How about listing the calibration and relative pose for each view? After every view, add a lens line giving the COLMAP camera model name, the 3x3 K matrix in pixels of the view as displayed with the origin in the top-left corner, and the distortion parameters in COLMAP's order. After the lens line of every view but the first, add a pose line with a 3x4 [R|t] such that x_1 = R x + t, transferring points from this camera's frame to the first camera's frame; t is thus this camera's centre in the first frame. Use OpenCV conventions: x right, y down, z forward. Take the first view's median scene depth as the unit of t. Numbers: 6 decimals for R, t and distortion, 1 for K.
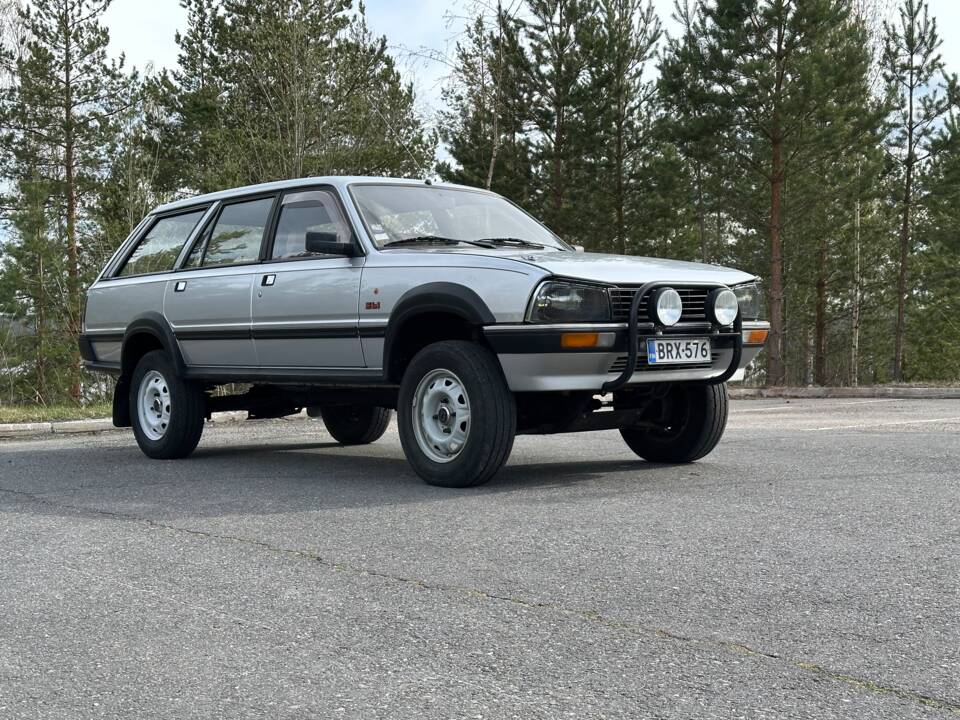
lens RADIAL K [[1276.1, 0, 482.6], [0, 1276.1, 379.5], [0, 0, 1]] dist [0.065750, 0.000000]
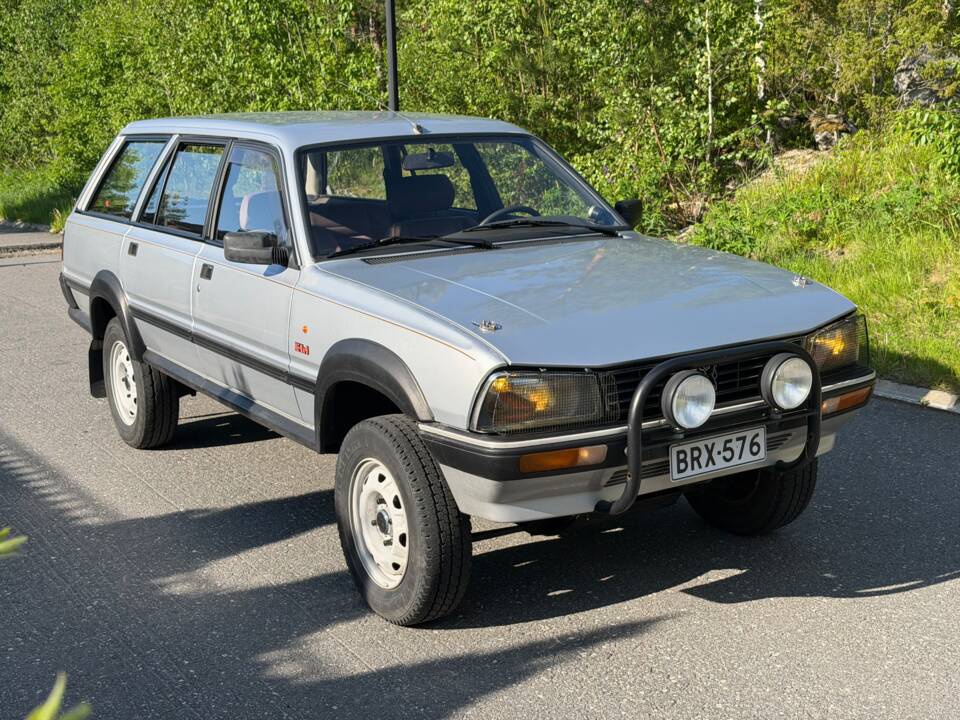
lens RADIAL K [[1276.1, 0, 480.5], [0, 1276.1, 356.0], [0, 0, 1]] dist [0.065750, 0.000000]
pose [[0.986568, 0.018148, -0.162339, 0.132645], [0.012100, 0.982960, 0.183420, -0.186521], [0.162902, -0.182920, 0.969538, 0.313048]]
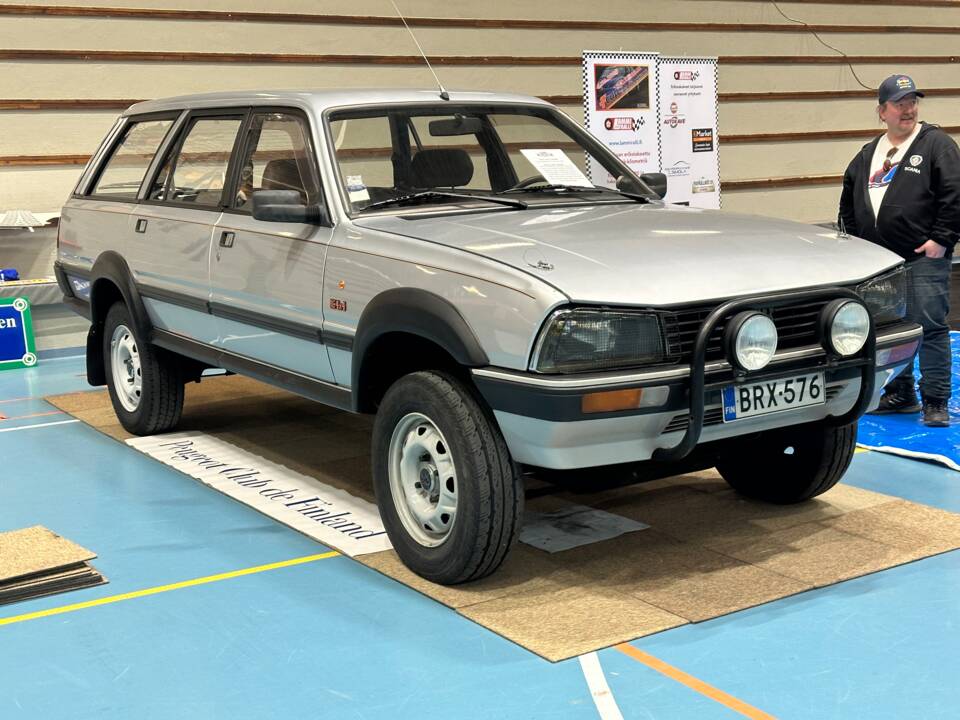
lens RADIAL K [[1276.1, 0, 477.4], [0, 1276.1, 354.6], [0, 0, 1]] dist [0.065750, 0.000000]
pose [[0.991815, 0.008498, -0.127401, 0.080910], [0.011057, 0.988319, 0.151998, -0.138033], [0.127205, -0.152162, 0.980135, 0.314223]]
